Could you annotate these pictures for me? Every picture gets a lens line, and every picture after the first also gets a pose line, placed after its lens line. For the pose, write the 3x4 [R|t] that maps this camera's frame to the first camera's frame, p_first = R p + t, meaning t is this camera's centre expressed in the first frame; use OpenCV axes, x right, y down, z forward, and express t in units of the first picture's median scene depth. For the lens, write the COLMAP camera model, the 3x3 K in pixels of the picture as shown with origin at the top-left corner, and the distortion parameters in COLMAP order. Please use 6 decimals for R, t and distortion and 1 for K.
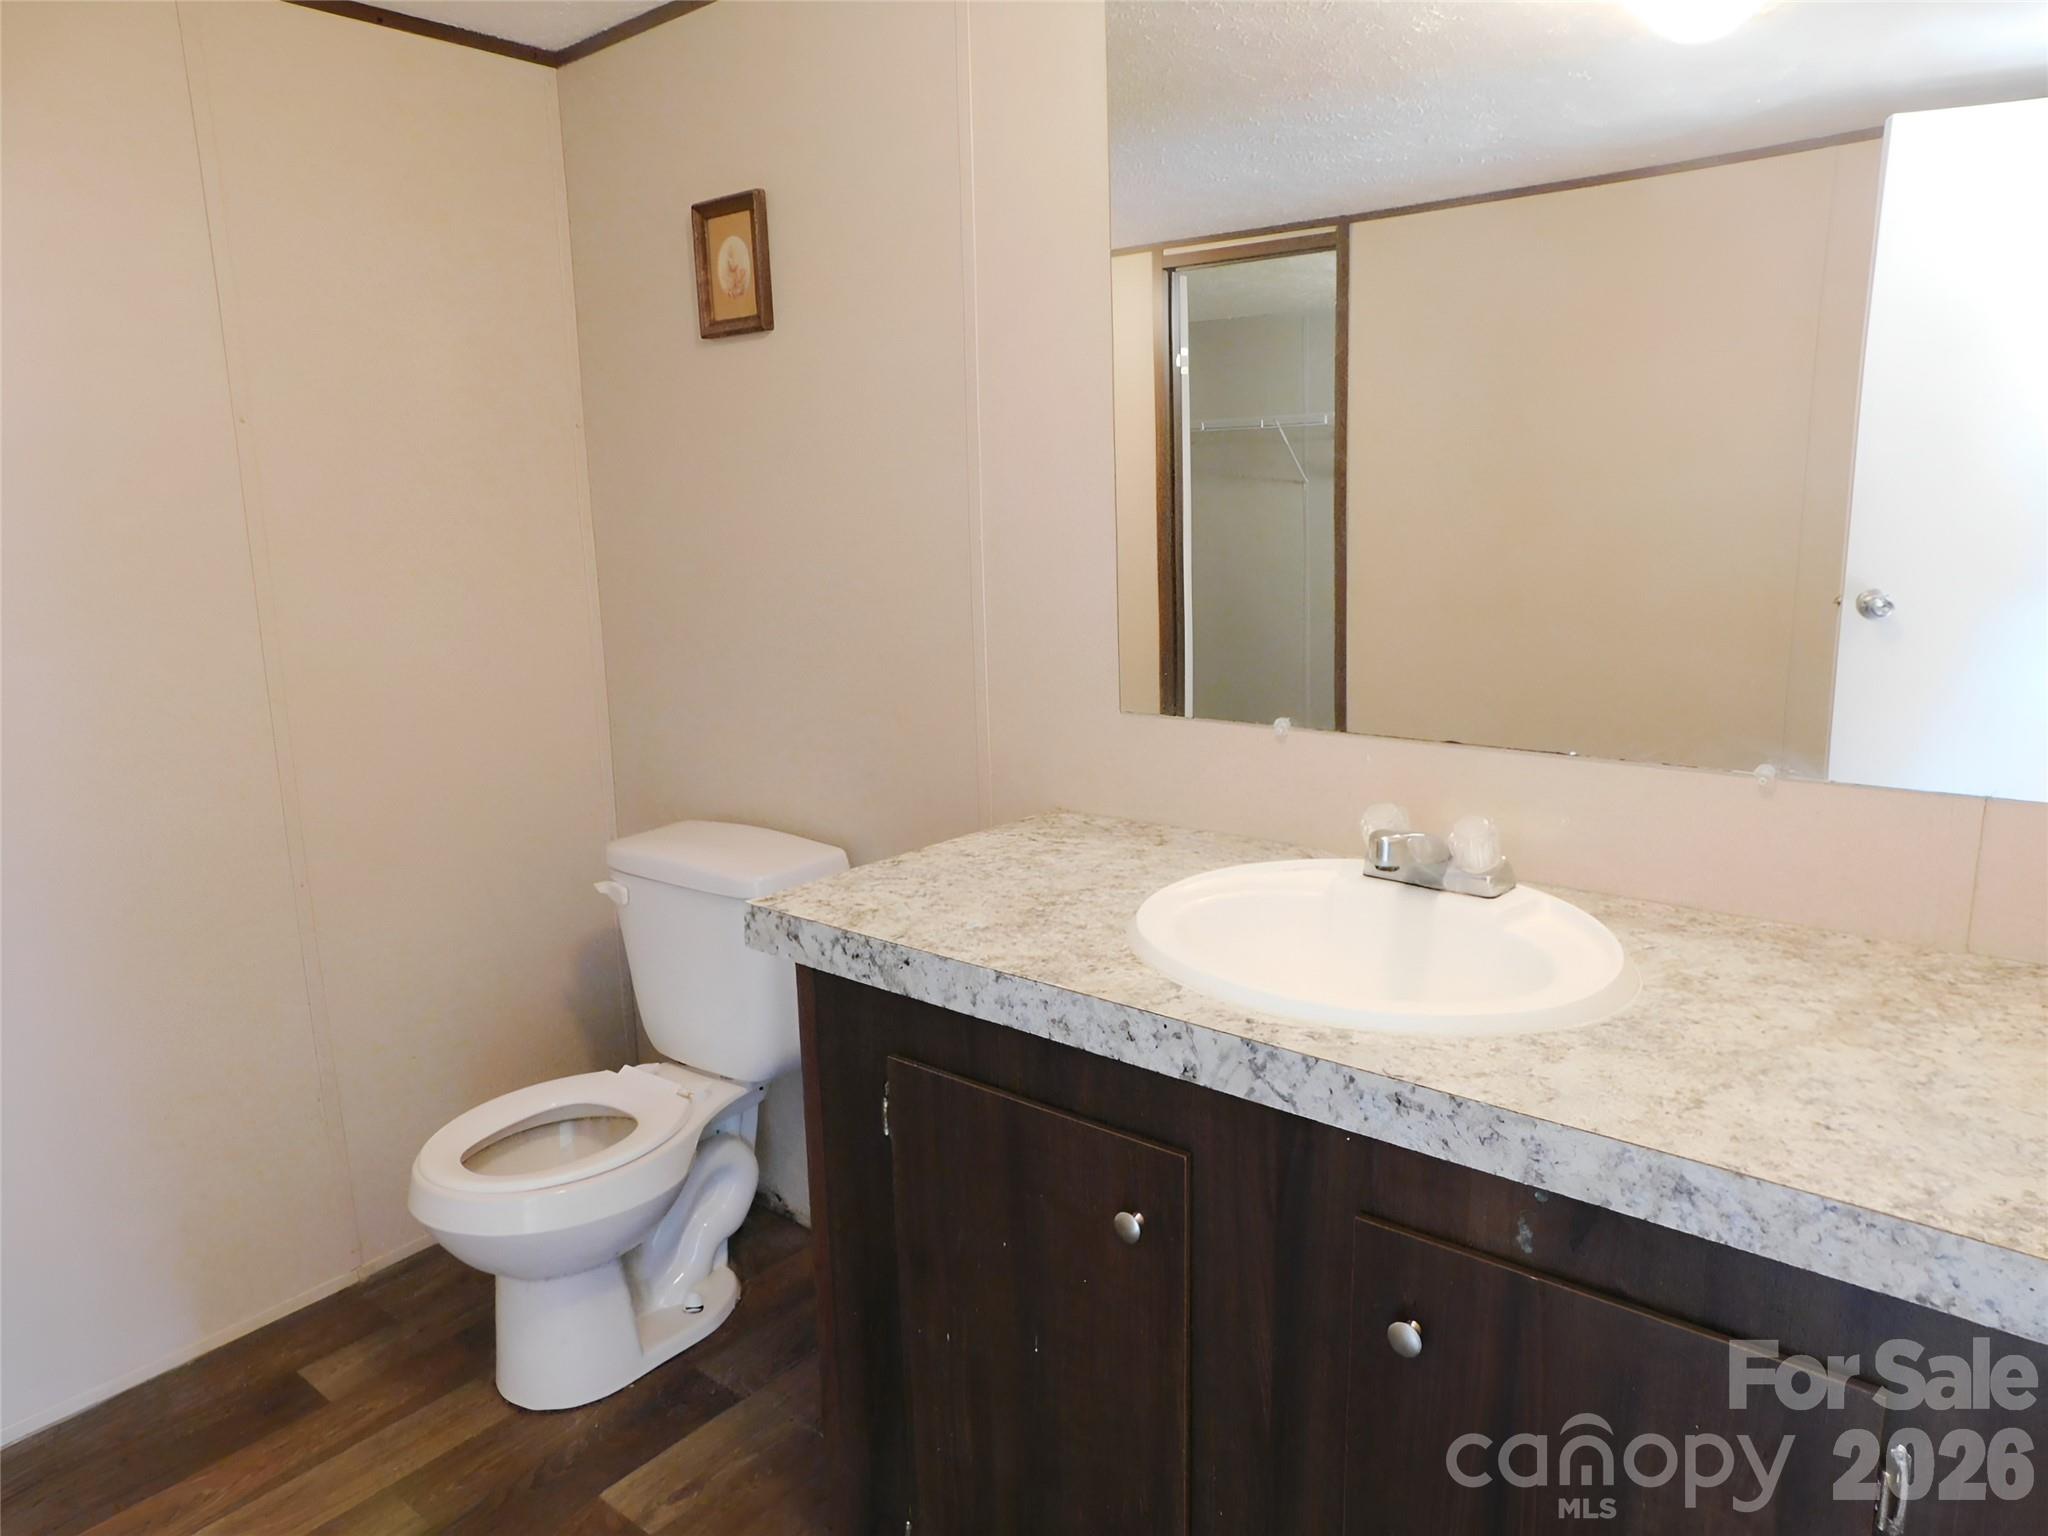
lens RADIAL K [[1366.0, 0, 1027.4], [0, 1366.0, 766.6], [0, 0, 1]] dist [-0.000640, 0.004208]
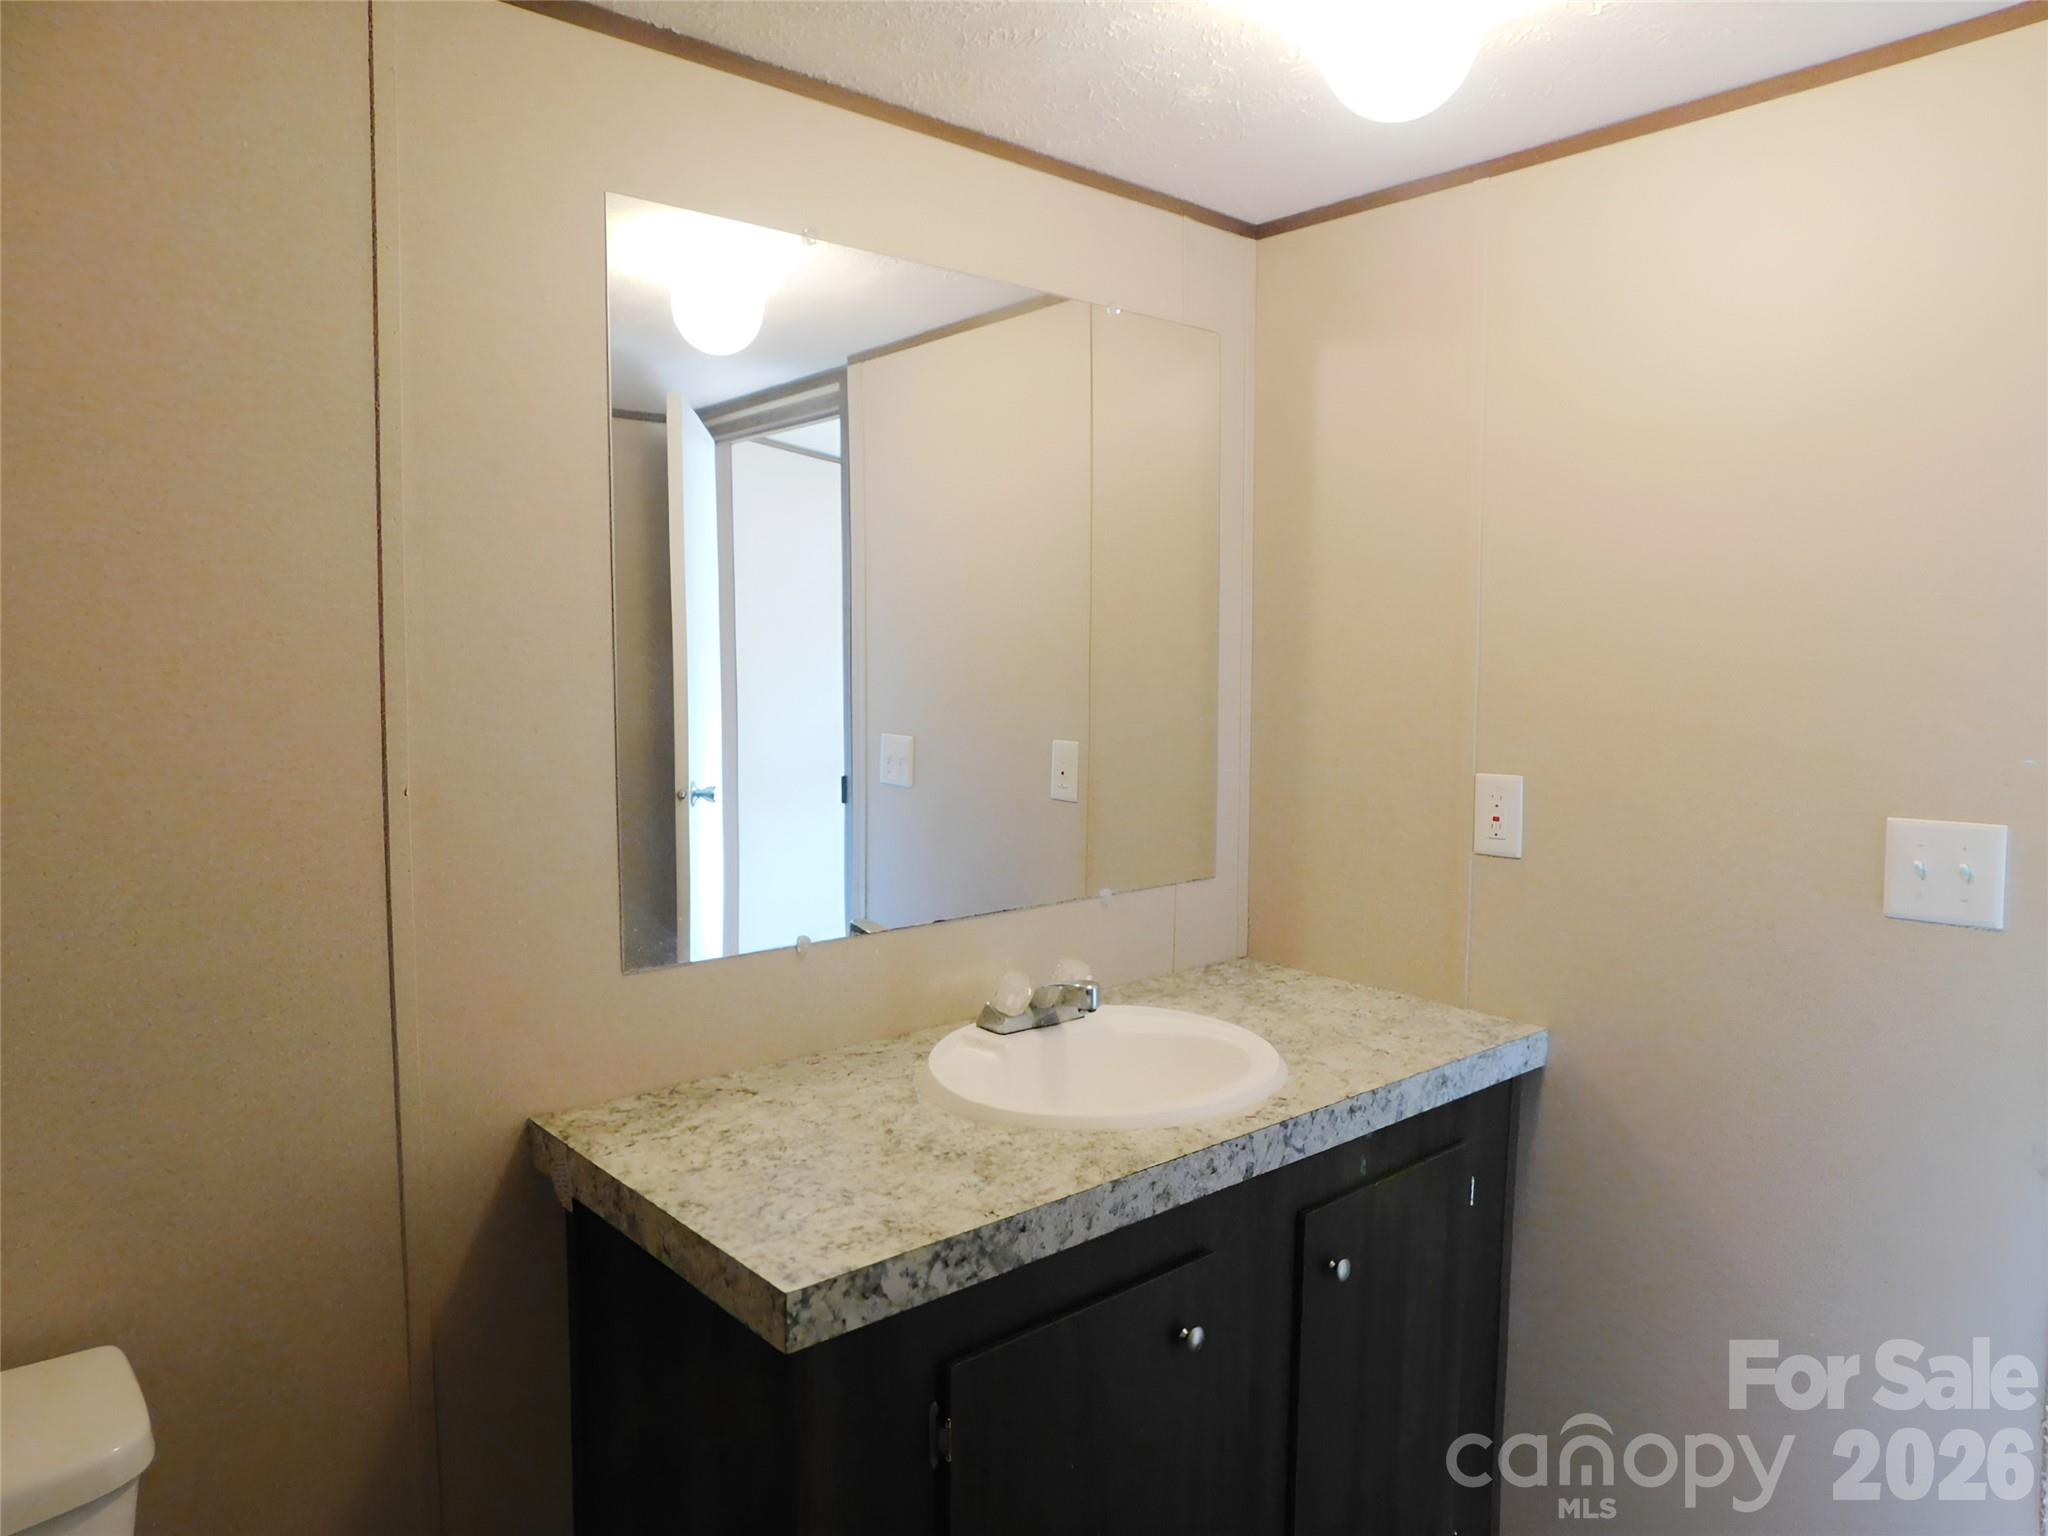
lens RADIAL K [[1366.0, 0, 1026.9], [0, 1366.0, 764.9], [0, 0, 1]] dist [-0.000640, 0.004208]
pose [[0.170663, -0.061868, 0.983385, -1.144458], [0.191683, 0.981044, 0.028455, -0.229182], [-0.966505, 0.183642, 0.179287, 0.872221]]
